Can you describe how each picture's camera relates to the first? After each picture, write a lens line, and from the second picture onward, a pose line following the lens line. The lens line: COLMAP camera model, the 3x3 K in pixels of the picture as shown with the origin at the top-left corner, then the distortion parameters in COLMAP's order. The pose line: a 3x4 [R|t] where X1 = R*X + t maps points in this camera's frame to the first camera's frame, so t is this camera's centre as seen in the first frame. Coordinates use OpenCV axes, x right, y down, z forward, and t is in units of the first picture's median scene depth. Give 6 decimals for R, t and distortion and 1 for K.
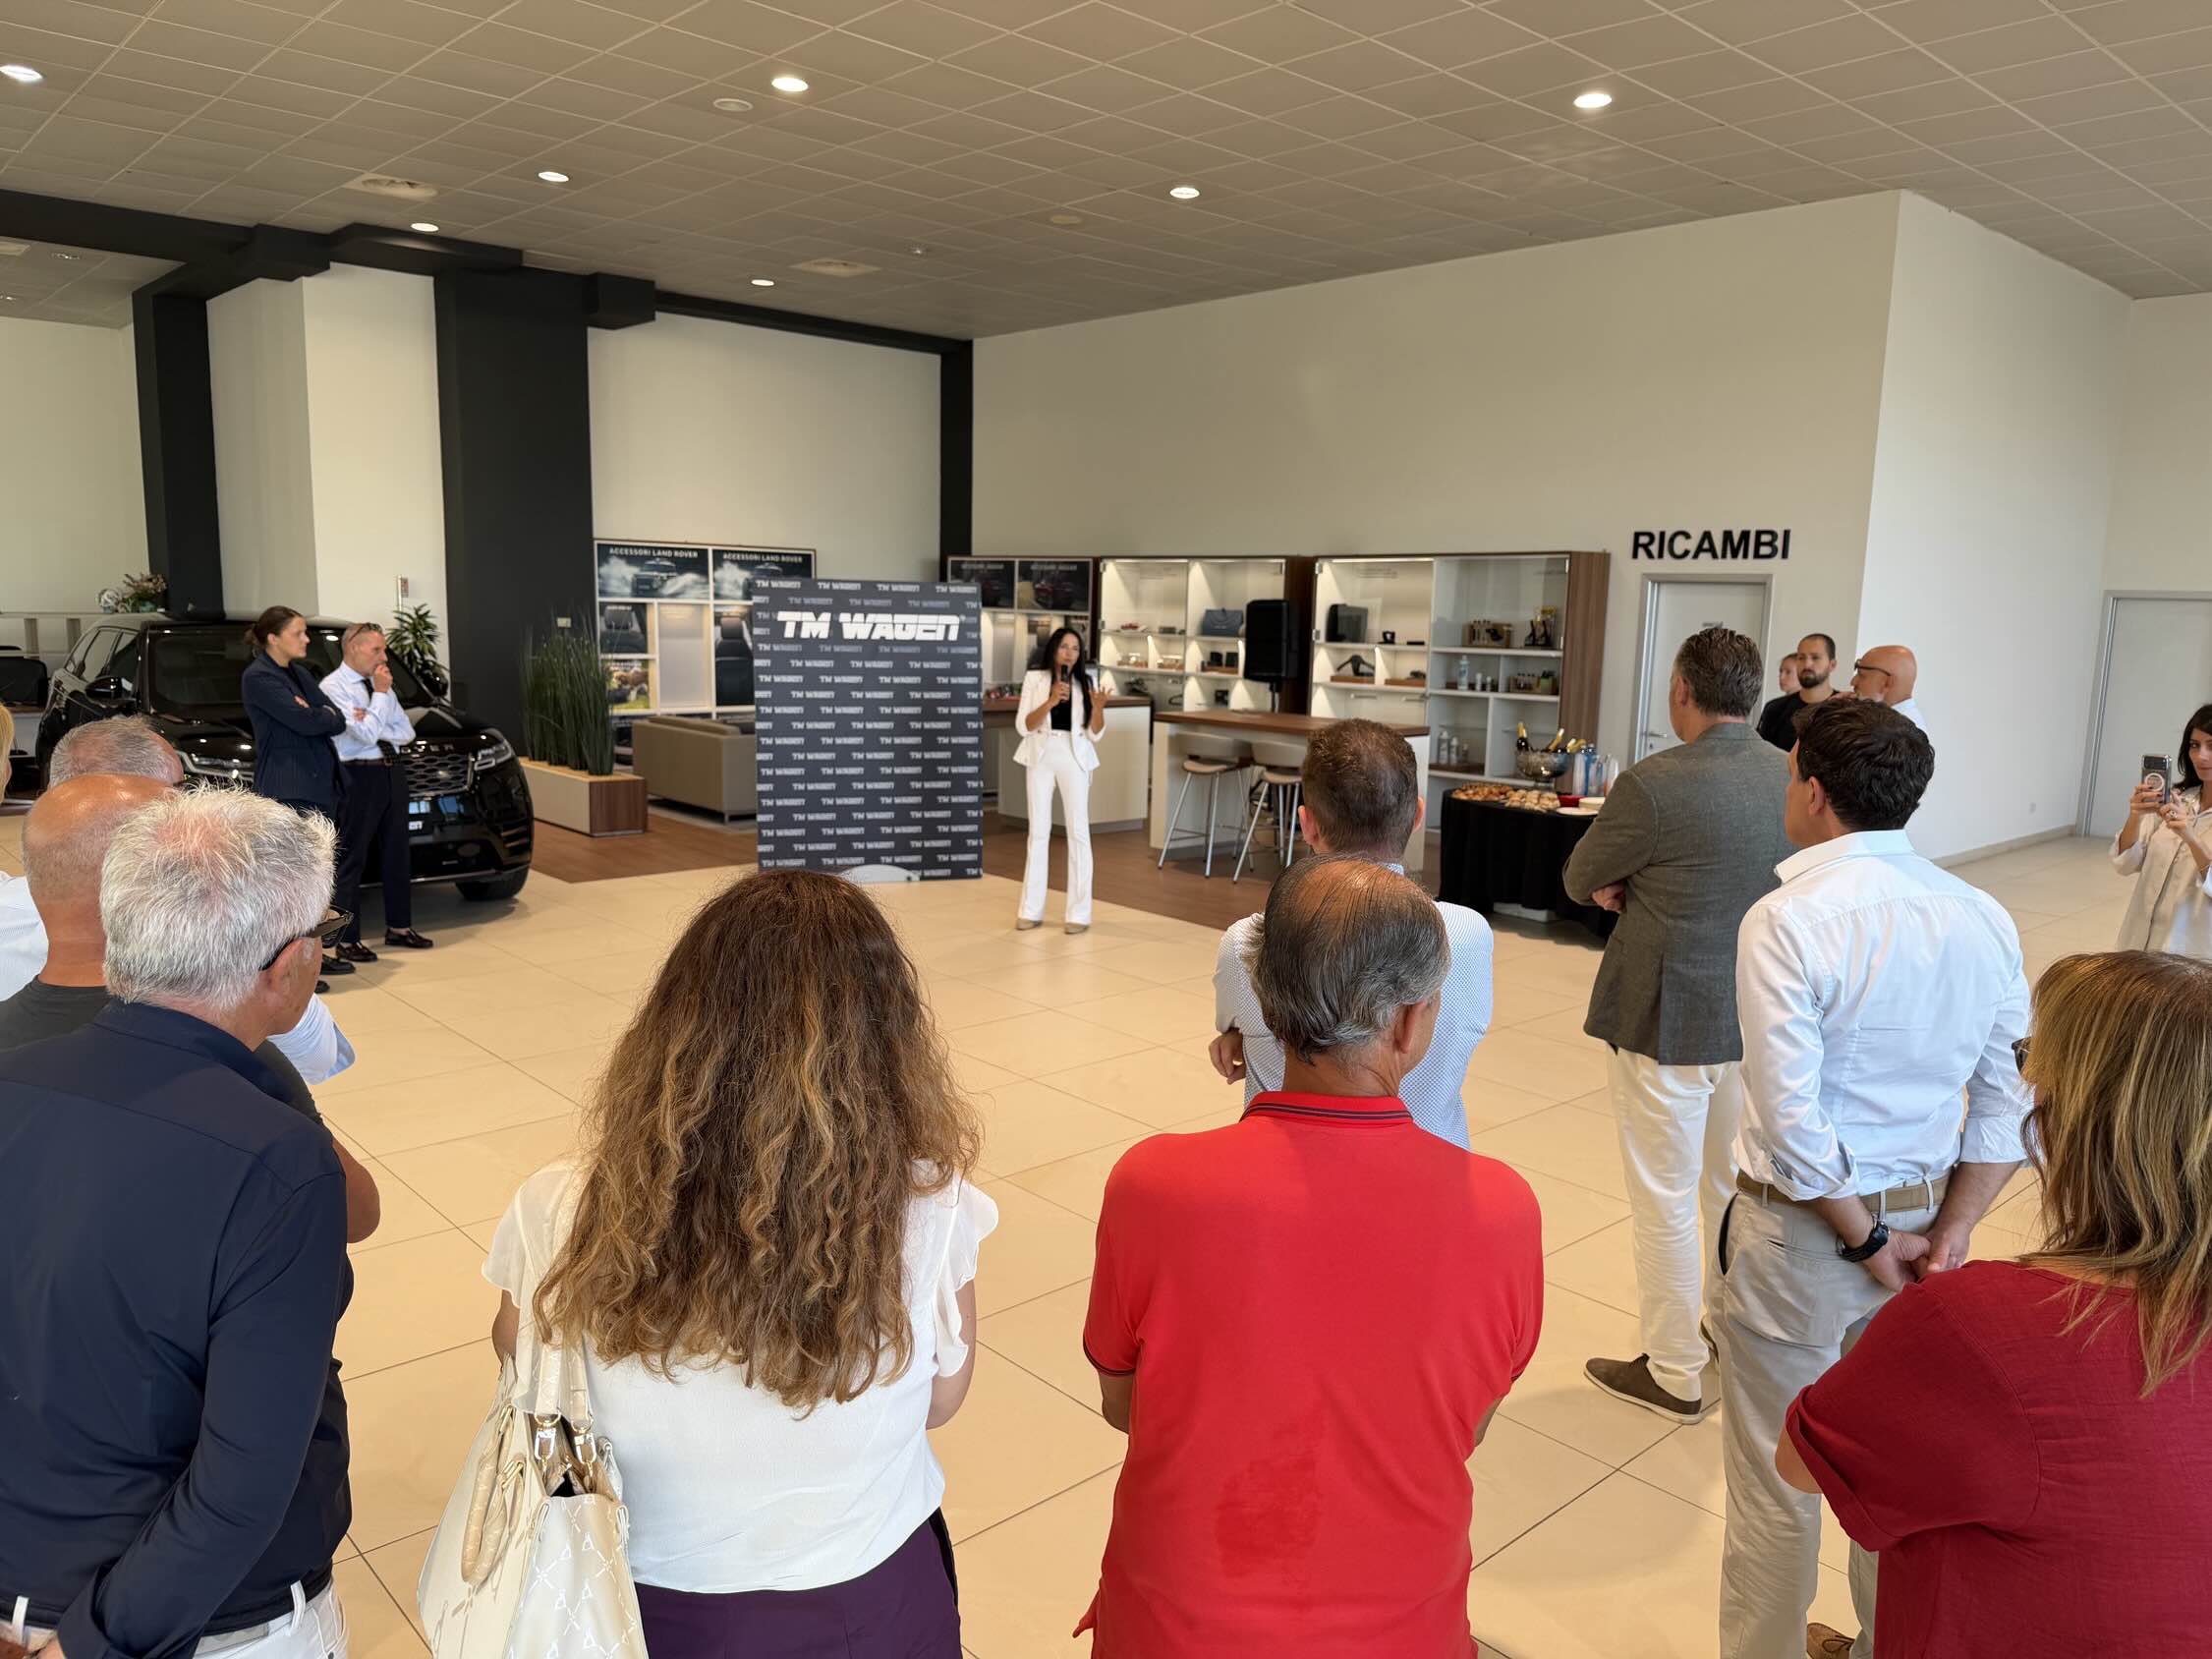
lens RADIAL K [[1545.8, 0, 1106.0], [0, 1545.8, 829.5], [0, 0, 1]] dist [0.125459, -0.084351]
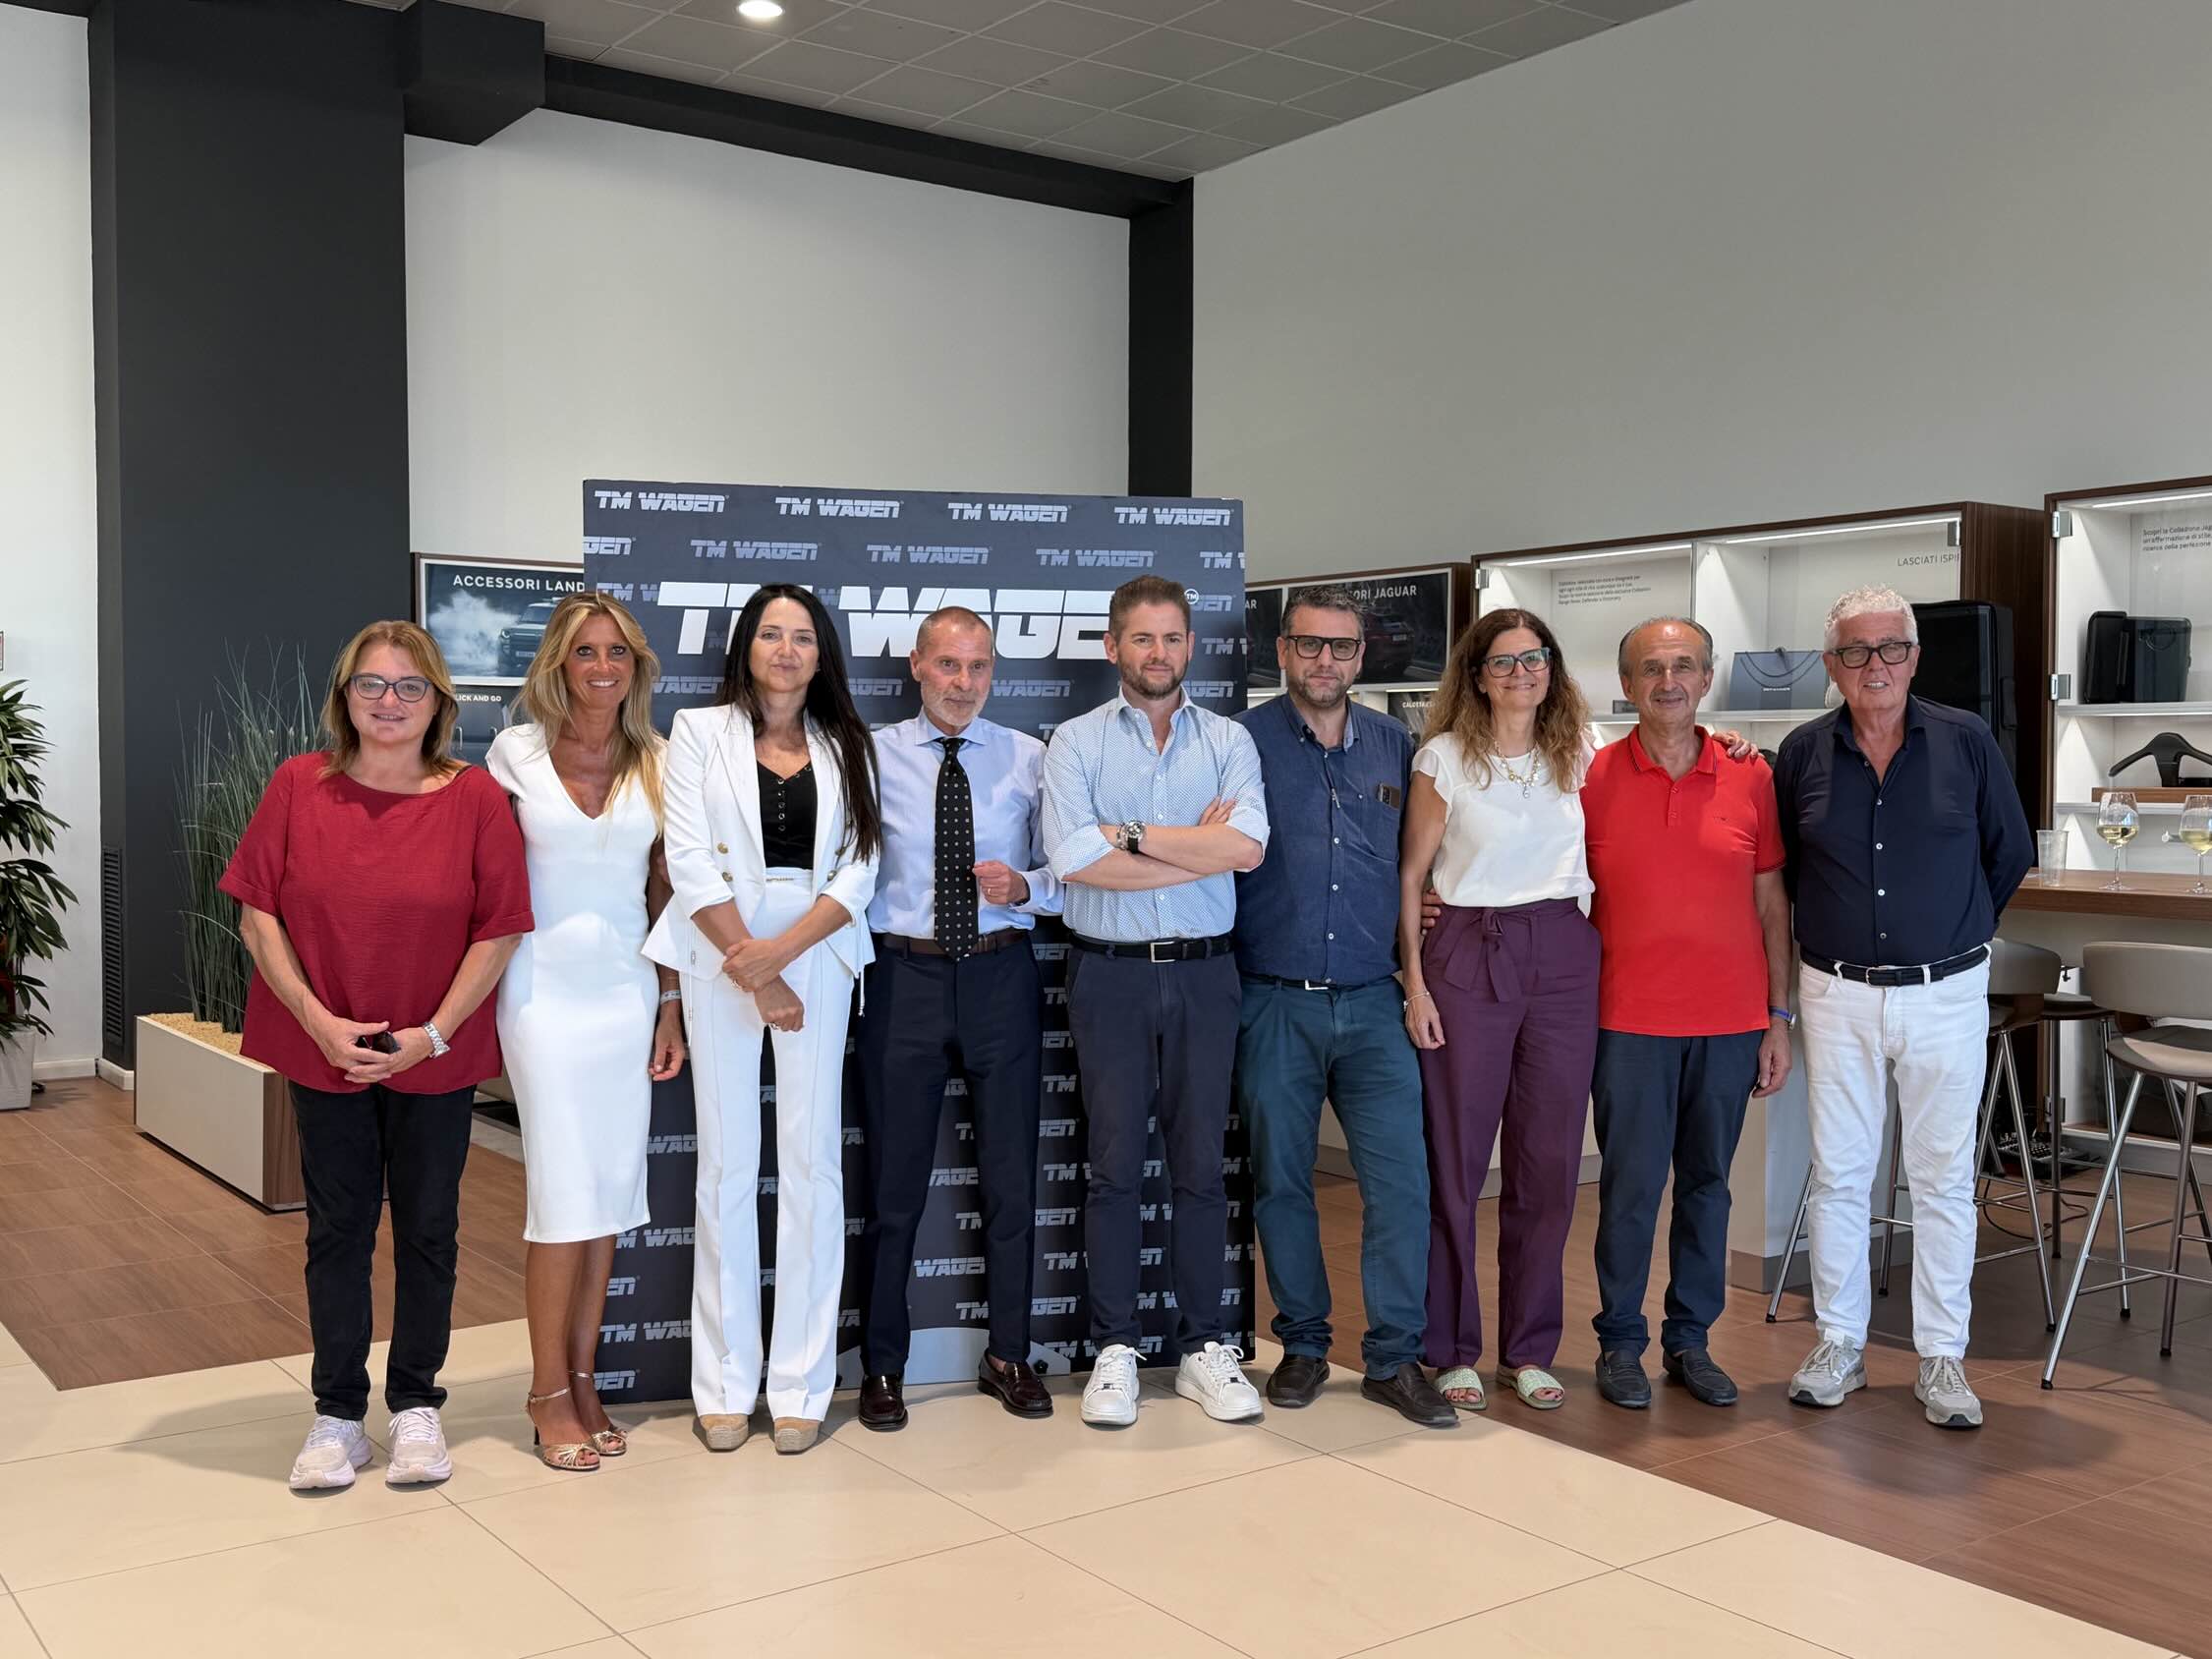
lens RADIAL K [[2242.0, 0, 1106.0], [0, 2242.0, 829.5], [0, 0, 1]] dist [0.159223, -0.019049]
pose [[0.993073, -0.019249, -0.115911, -0.048910], [0.005402, 0.992925, -0.118617, -0.022628], [0.117374, 0.117169, 0.986151, 0.456998]]
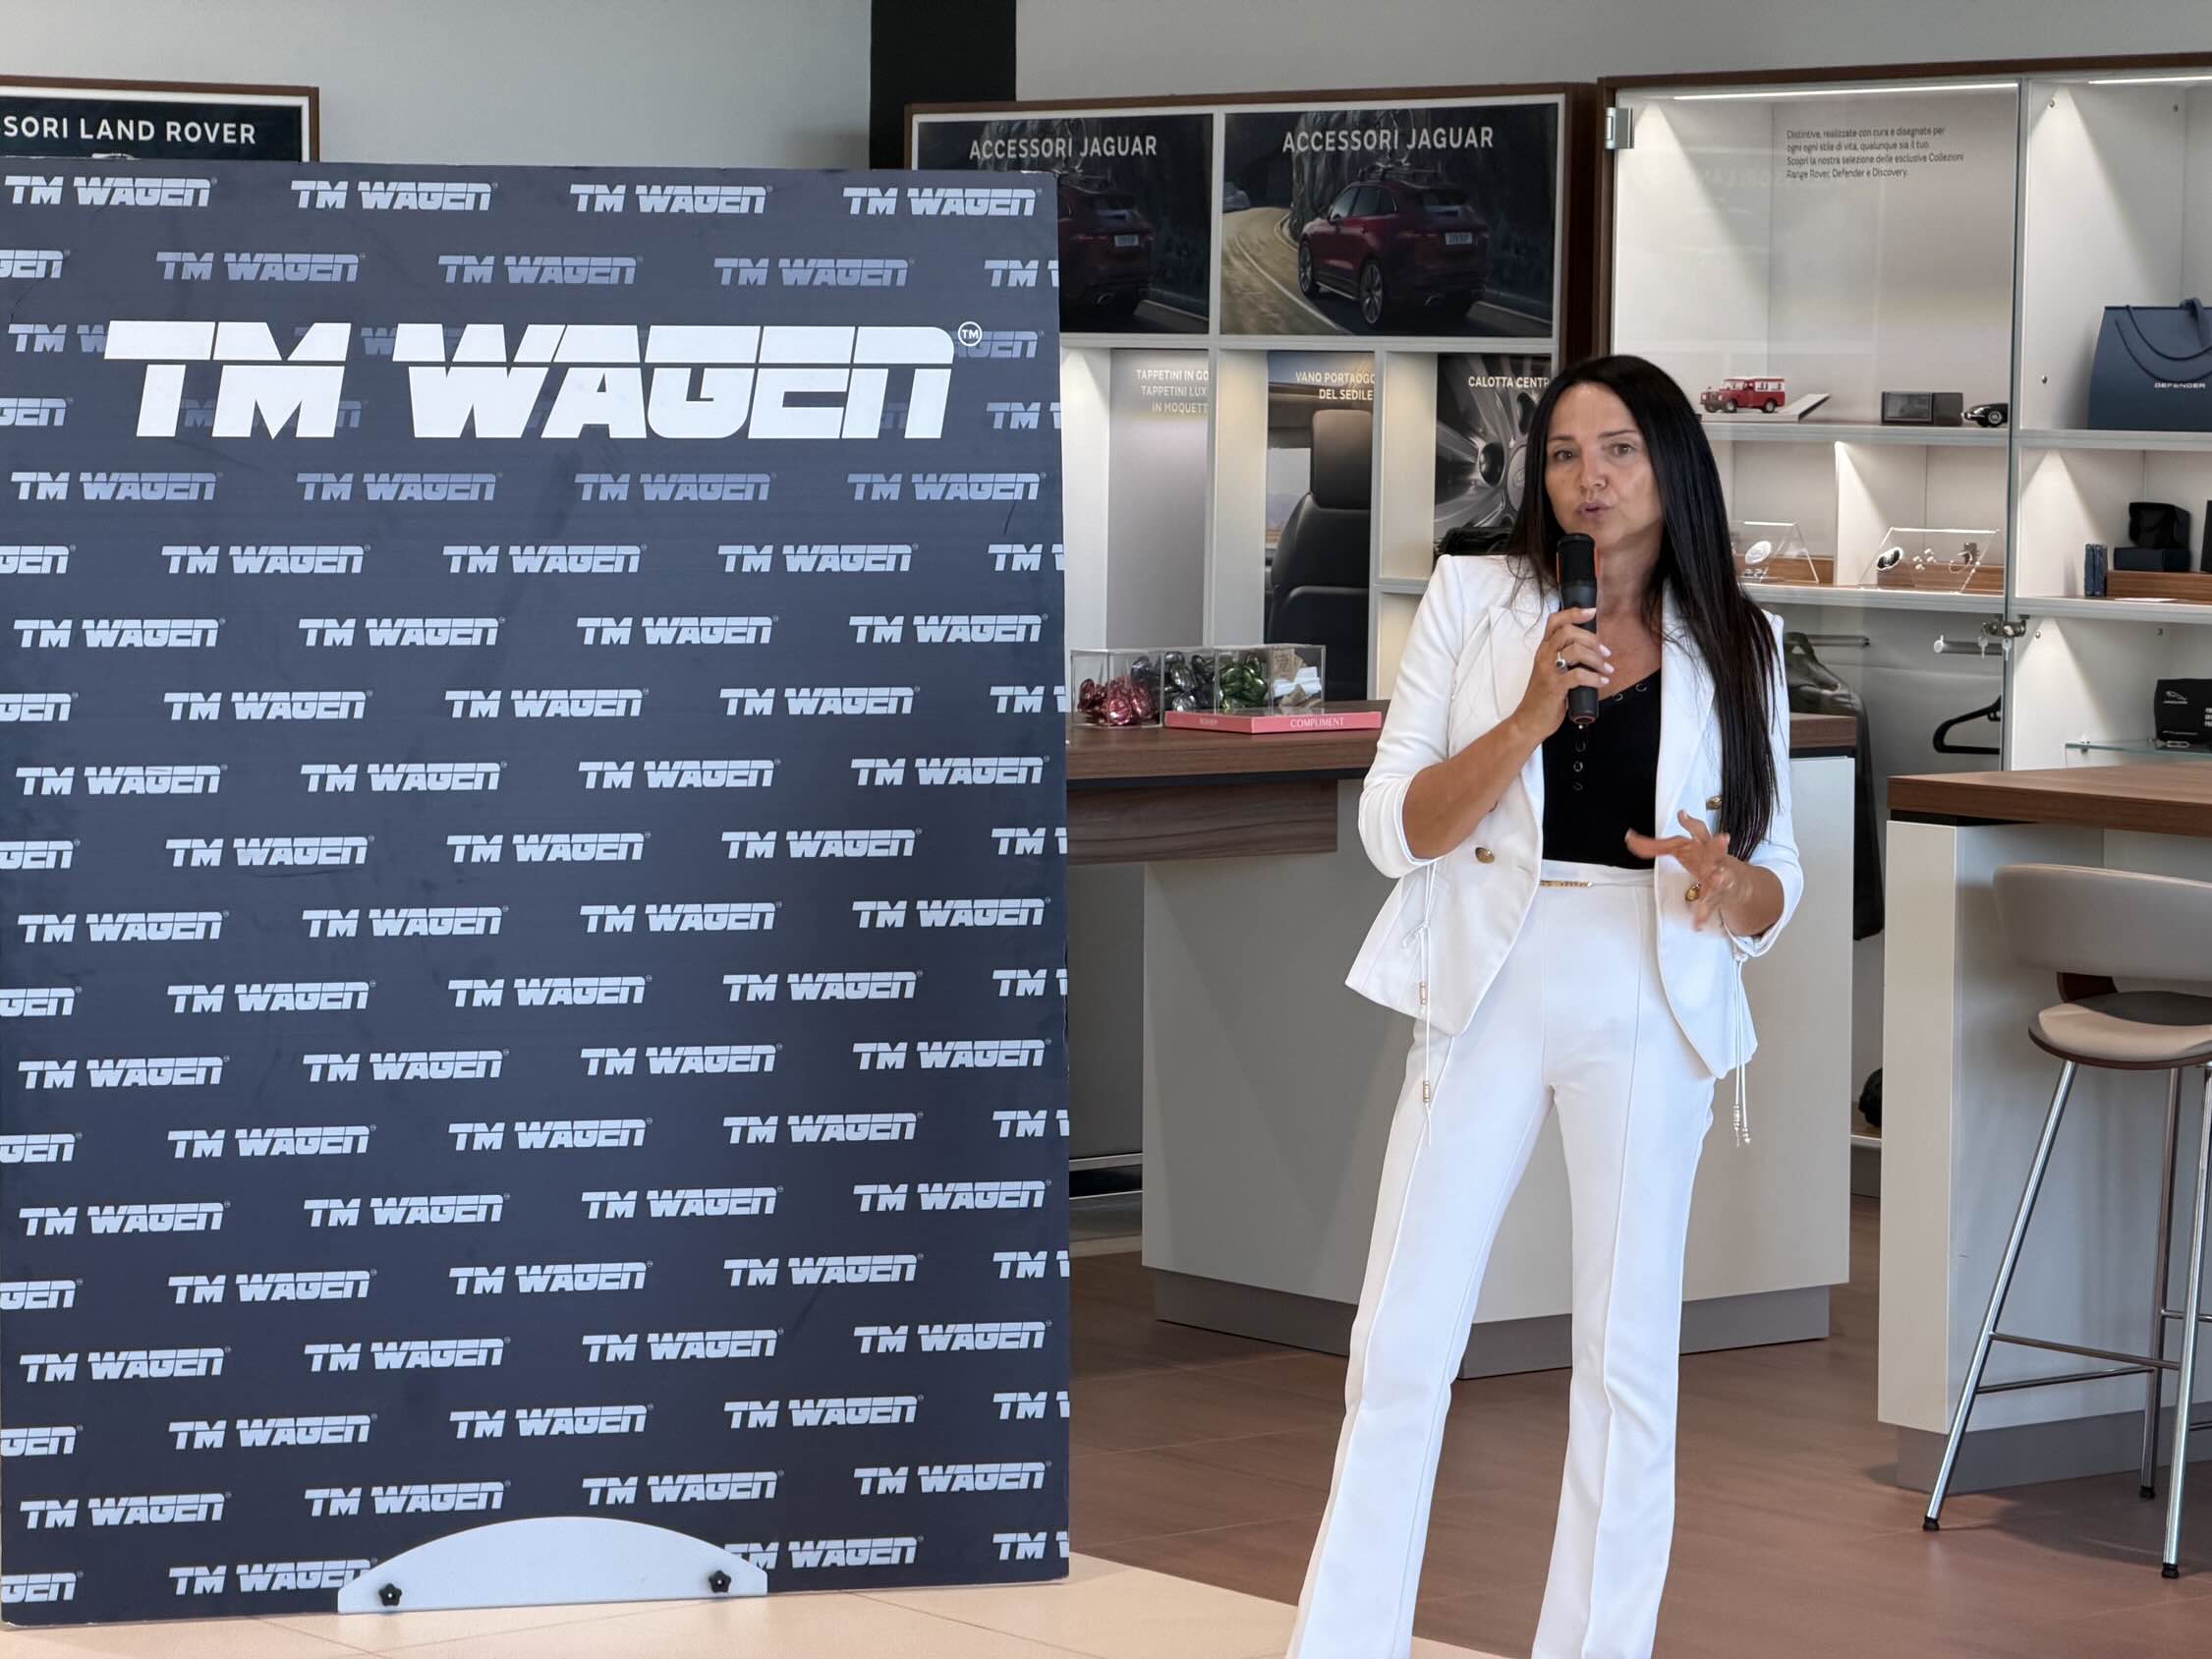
lens RADIAL K [[6750.3, 0, 1106.0], [0, 6750.3, 829.5], [0, 0, 1]] dist [0.147526, 0.760757]
pose [[0.997235, -0.012276, -0.073291, -0.006947], [0.006638, 0.997033, -0.076686, 0.000974], [0.074015, 0.075988, 0.994358, 0.084266]]
